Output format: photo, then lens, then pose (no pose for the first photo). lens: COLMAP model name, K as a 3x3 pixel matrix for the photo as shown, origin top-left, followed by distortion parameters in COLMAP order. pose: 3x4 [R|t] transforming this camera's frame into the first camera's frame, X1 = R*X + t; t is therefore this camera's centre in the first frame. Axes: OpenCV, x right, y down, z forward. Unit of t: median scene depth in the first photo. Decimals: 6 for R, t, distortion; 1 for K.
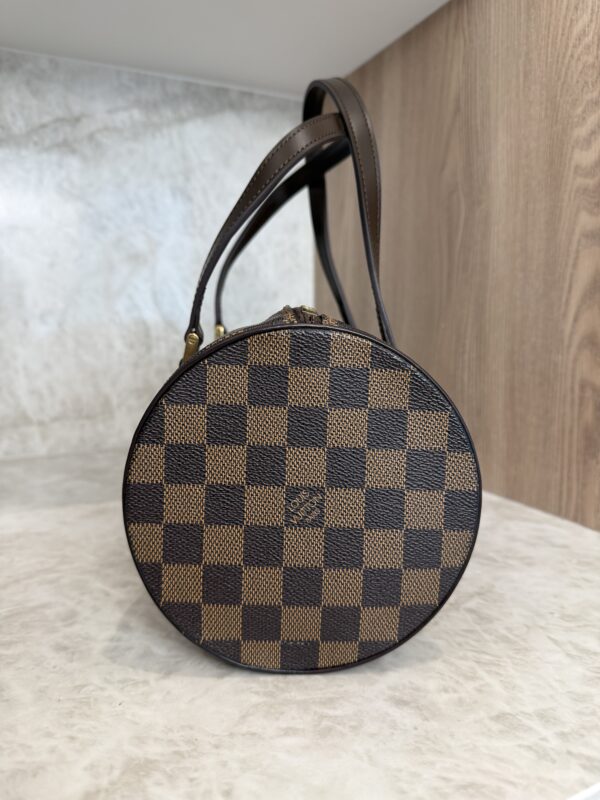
lens RADIAL K [[588.3, 0, 301.8], [0, 588.3, 400.2], [0, 0, 1]] dist [-0.030832, 0.006792]
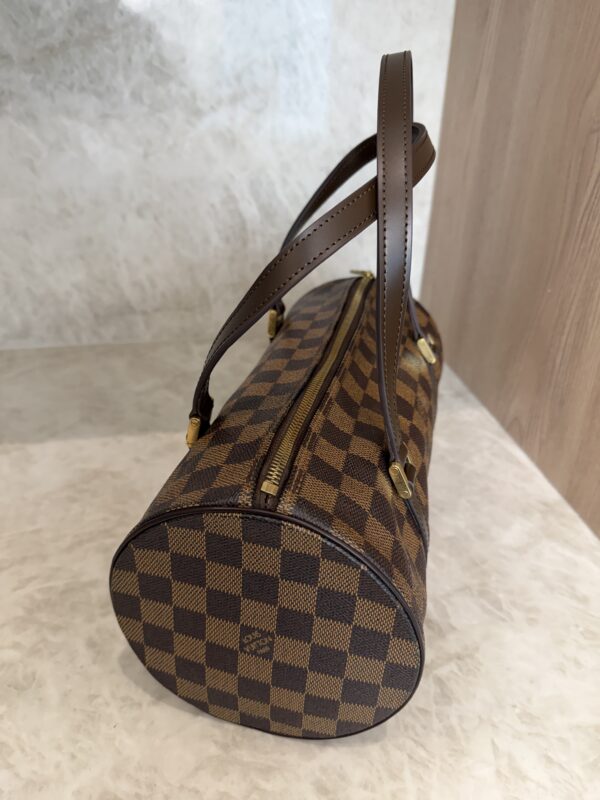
lens RADIAL K [[584.2, 0, 304.2], [0, 584.2, 399.7], [0, 0, 1]] dist [-0.028653, 0.003721]
pose [[0.961770, 0.161257, -0.221347, 0.220797], [-0.065414, 0.920131, 0.386109, -0.565331], [0.265931, -0.356869, 0.895503, 0.171170]]
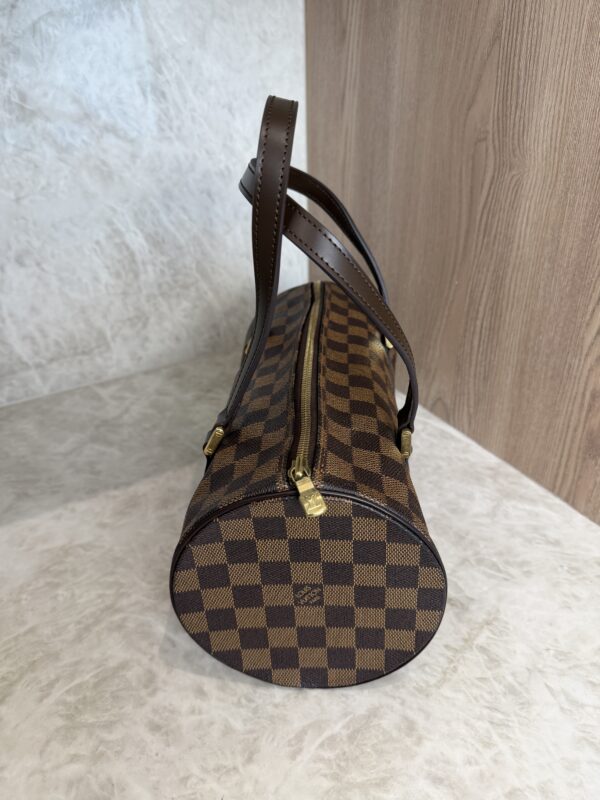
lens RADIAL K [[582.2, 0, 299.9], [0, 582.2, 400.4], [0, 0, 1]] dist [-0.020492, -0.000669]
pose [[0.997910, -0.043343, 0.047920, -0.133707], [0.021450, 0.921795, 0.387083, -0.639341], [-0.060950, -0.385246, 0.920799, 0.128256]]
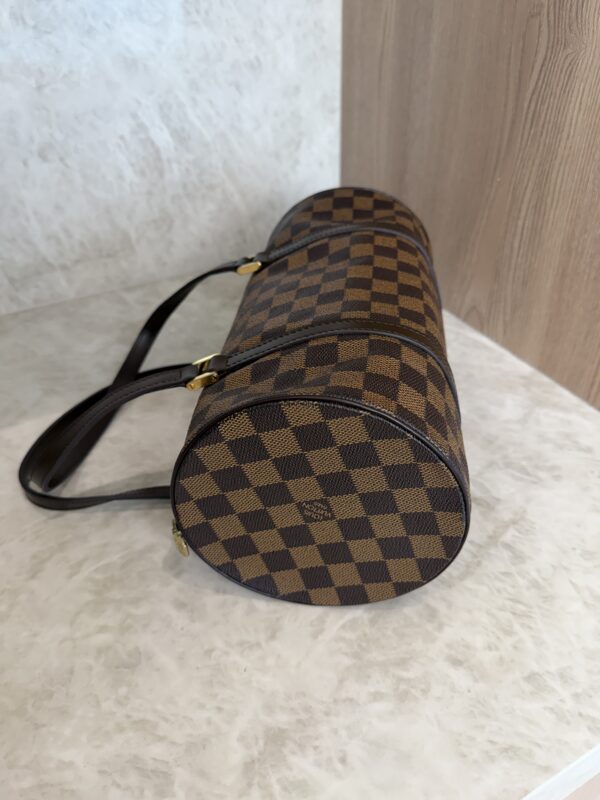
lens RADIAL K [[585.0, 0, 300.9], [0, 585.0, 394.8], [0, 0, 1]] dist [-0.033187, 0.007636]
pose [[0.999730, -0.022965, 0.003478, -0.143710], [0.018446, 0.875986, 0.481983, -0.541366], [-0.014115, -0.481789, 0.876174, 0.117928]]
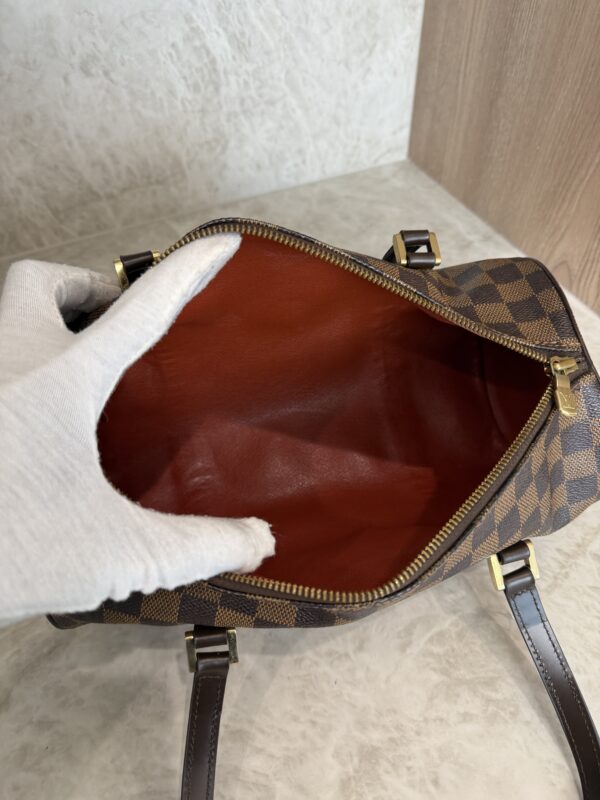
lens RADIAL K [[588.3, 0, 301.8], [0, 588.3, 400.2], [0, 0, 1]] dist [-0.030832, 0.006792]
pose [[0.999459, 0.013503, -0.030003, -0.293923], [0.009433, 0.756025, 0.654475, -0.704842], [0.031521, -0.654404, 0.755488, 0.330724]]
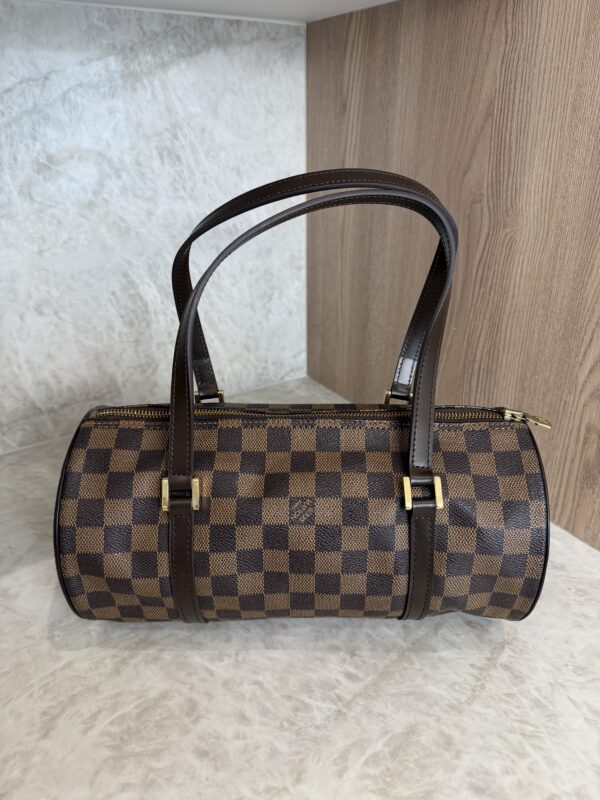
lens RADIAL K [[577.5, 0, 302.0], [0, 577.5, 400.6], [0, 0, 1]] dist [-0.012314, -0.003236]
pose [[0.993150, -0.048706, 0.106211, -0.283375], [0.013951, 0.951904, 0.306078, -0.640865], [-0.116010, -0.302500, 0.946063, 0.039213]]
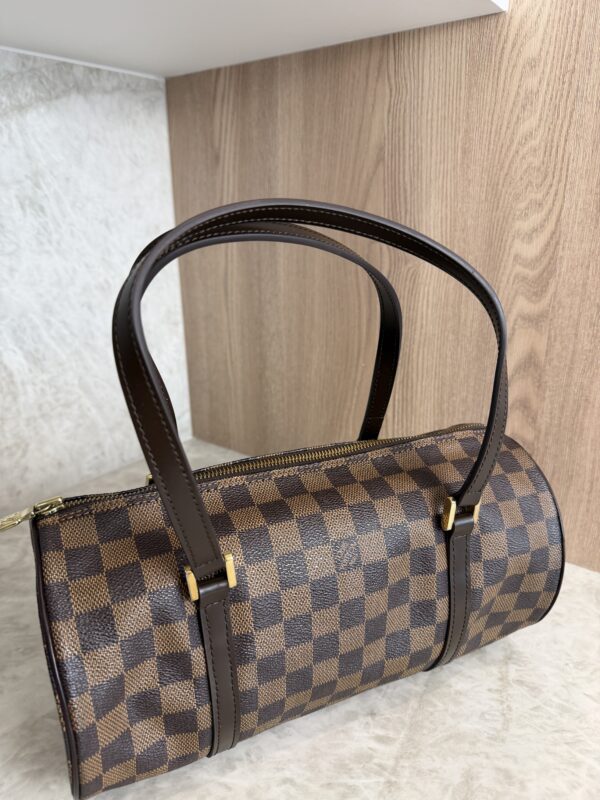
lens RADIAL K [[578.7, 0, 305.7], [0, 578.7, 399.0], [0, 0, 1]] dist [-0.018825, -0.002052]
pose [[0.890327, -0.144838, 0.431671, -0.617860], [0.060892, 0.977416, 0.202361, -0.562348], [-0.451232, -0.153882, 0.879039, 0.230834]]
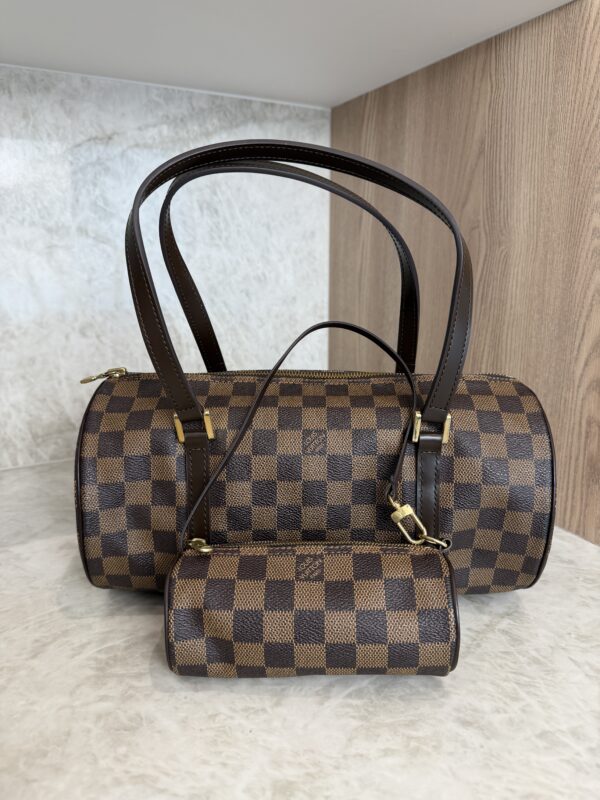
lens RADIAL K [[577.5, 0, 302.0], [0, 577.5, 400.6], [0, 0, 1]] dist [-0.012314, -0.003236]
pose [[0.999155, -0.004564, 0.040840, -0.202583], [0.000578, 0.995275, 0.097096, -0.267500], [-0.041090, -0.096991, 0.994437, -0.158358]]
